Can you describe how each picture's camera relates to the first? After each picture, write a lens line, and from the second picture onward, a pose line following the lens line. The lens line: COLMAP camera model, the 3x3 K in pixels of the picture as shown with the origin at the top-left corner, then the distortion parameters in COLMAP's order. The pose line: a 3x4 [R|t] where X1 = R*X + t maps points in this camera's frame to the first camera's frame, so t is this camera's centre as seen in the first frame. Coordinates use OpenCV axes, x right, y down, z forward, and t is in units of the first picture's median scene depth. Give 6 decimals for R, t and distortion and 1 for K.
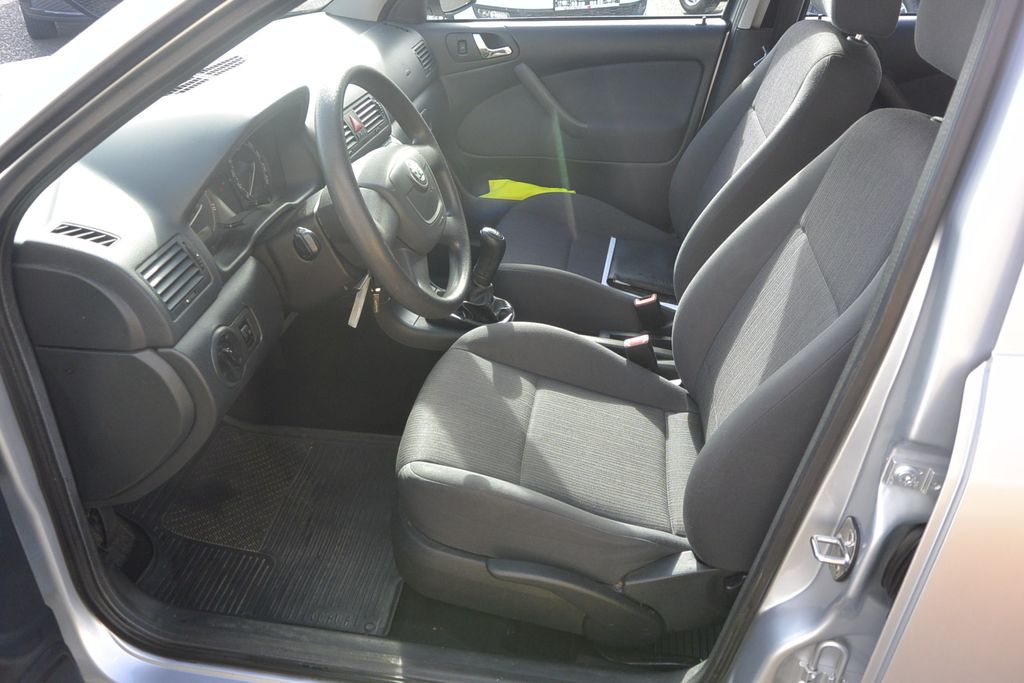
lens RADIAL K [[775.6, 0, 506.4], [0, 775.6, 347.3], [0, 0, 1]] dist [-0.004778, 0.011790]
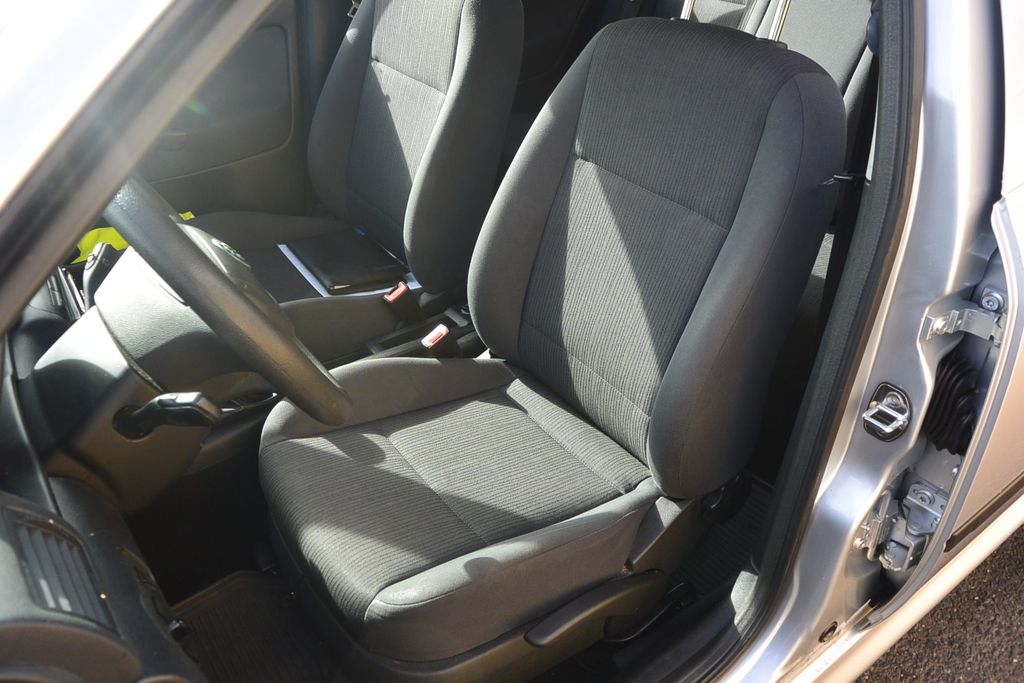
lens RADIAL K [[775.6, 0, 506.4], [0, 775.6, 347.3], [0, 0, 1]] dist [-0.004778, 0.011790]
pose [[0.719007, -0.443544, 0.535067, -0.294422], [0.410898, 0.892204, 0.187442, -0.147493], [-0.560528, 0.085086, 0.823753, 0.232587]]
